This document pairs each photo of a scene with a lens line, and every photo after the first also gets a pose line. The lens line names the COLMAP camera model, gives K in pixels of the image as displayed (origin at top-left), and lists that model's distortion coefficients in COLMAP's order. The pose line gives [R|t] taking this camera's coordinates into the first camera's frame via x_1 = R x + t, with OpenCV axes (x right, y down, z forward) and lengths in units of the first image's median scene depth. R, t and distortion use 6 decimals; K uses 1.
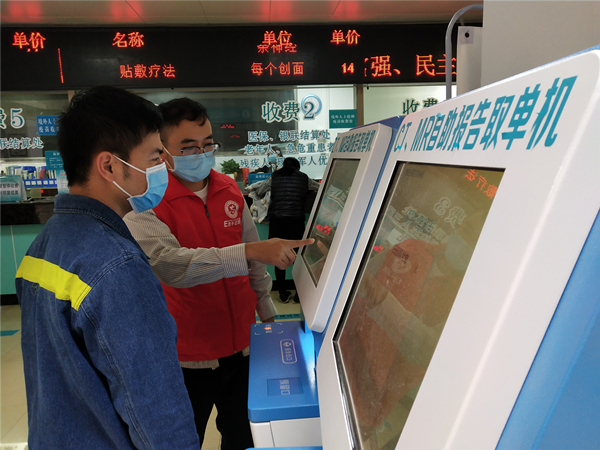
lens RADIAL K [[508.9, 0, 300.0], [0, 508.9, 225.0], [0, 0, 1]] dist [0.006584, 0.007273]
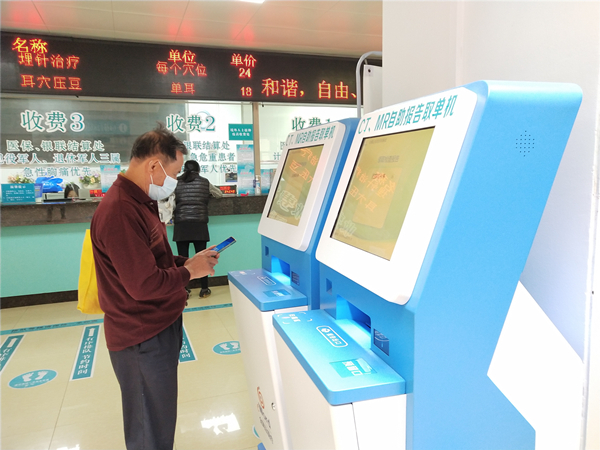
lens RADIAL K [[521.3, 0, 300.0], [0, 521.3, 225.0], [0, 0, 1]] dist [0.061199, 0.006169]
pose [[0.964043, -0.013258, 0.265414, -0.105911], [0.025094, 0.998834, -0.041253, 0.051966], [-0.264558, 0.046430, 0.963252, -0.153318]]
